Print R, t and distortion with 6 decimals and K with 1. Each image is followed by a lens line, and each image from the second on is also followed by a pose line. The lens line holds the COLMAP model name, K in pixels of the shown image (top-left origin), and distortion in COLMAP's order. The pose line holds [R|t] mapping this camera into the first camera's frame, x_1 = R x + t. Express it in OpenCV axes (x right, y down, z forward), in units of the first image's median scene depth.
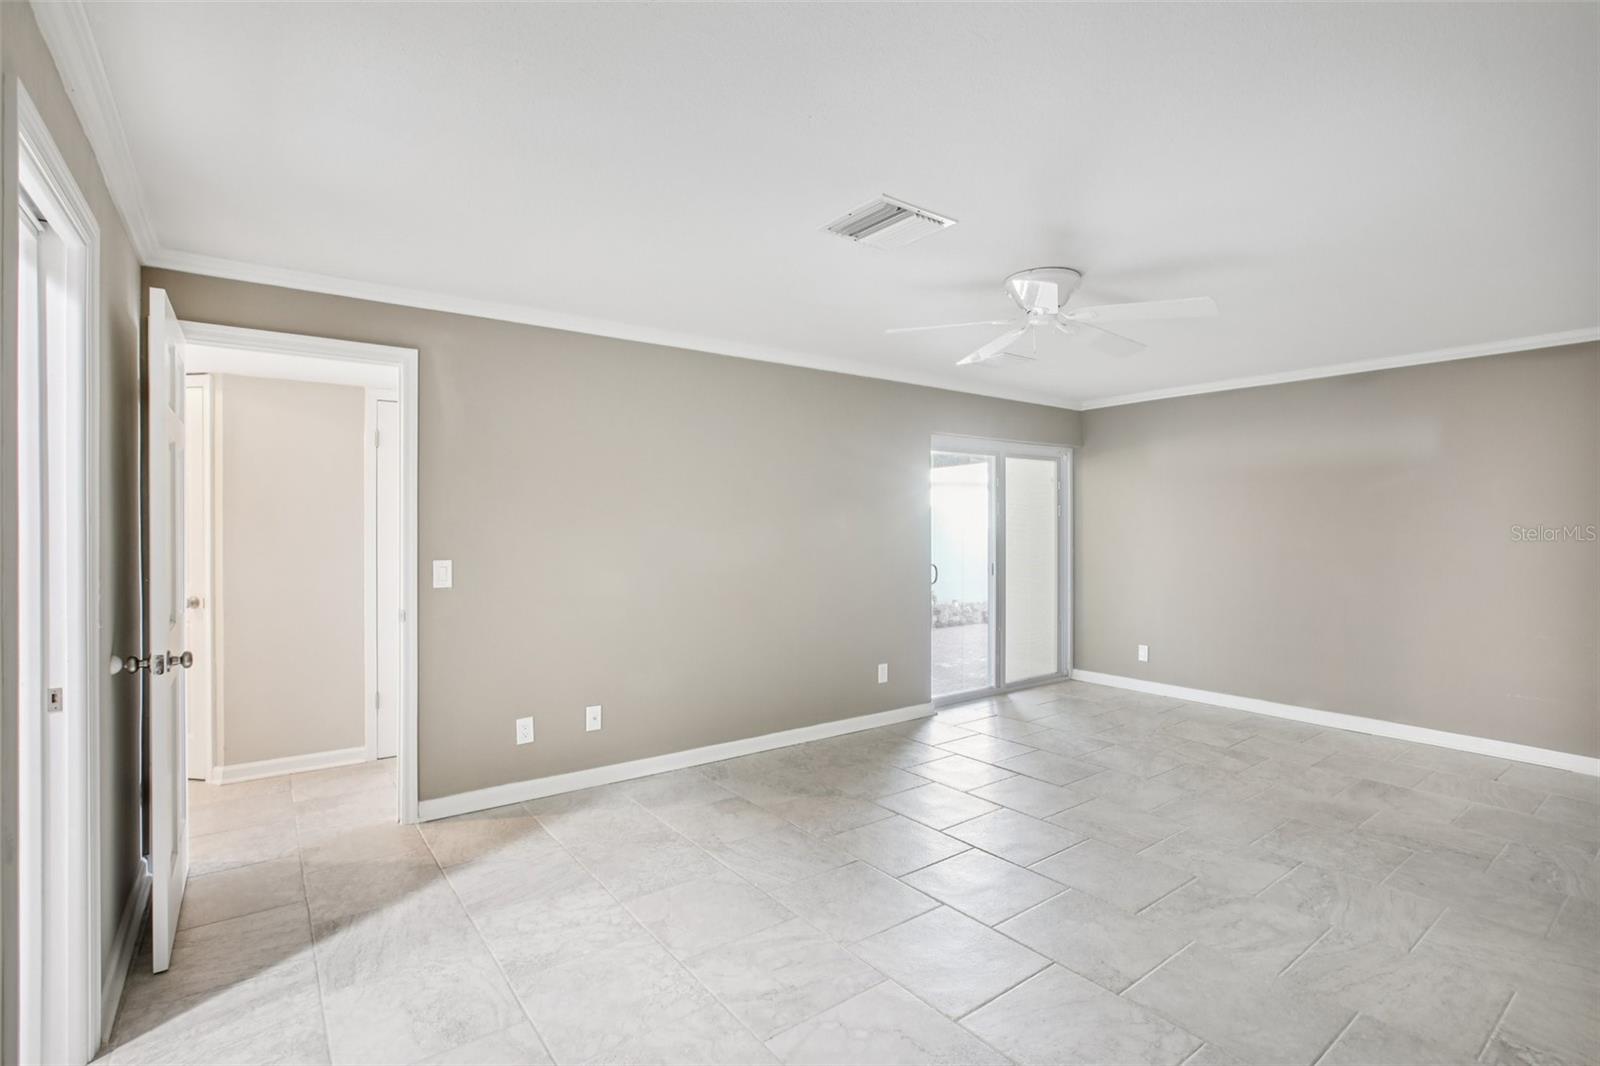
lens RADIAL K [[733.8, 0, 813.6], [0, 733.8, 520.1], [0, 0, 1]] dist [-0.040233, 0.012309]
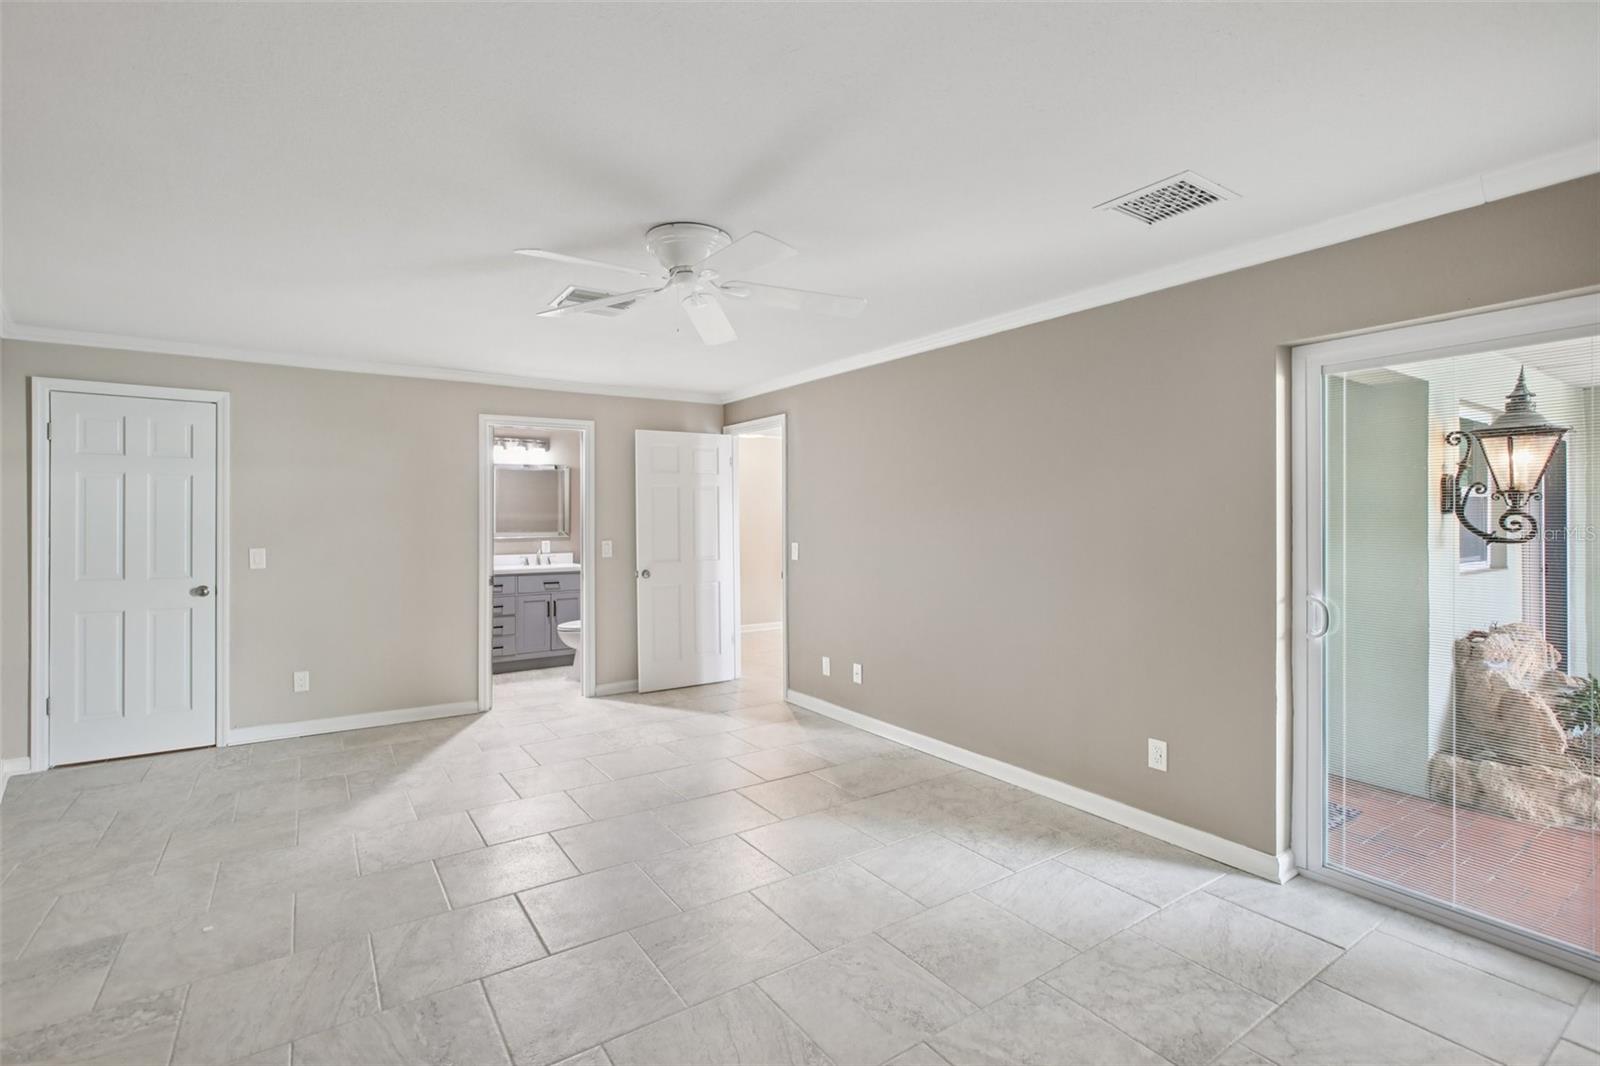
lens RADIAL K [[733.8, 0, 813.2], [0, 733.8, 531.2], [0, 0, 1]] dist [-0.040233, 0.012309]
pose [[-0.025441, 0.010172, -0.999625, 1.245504], [0.003355, 0.999943, 0.010089, 0.017228], [0.999671, -0.003097, -0.025474, 1.238802]]
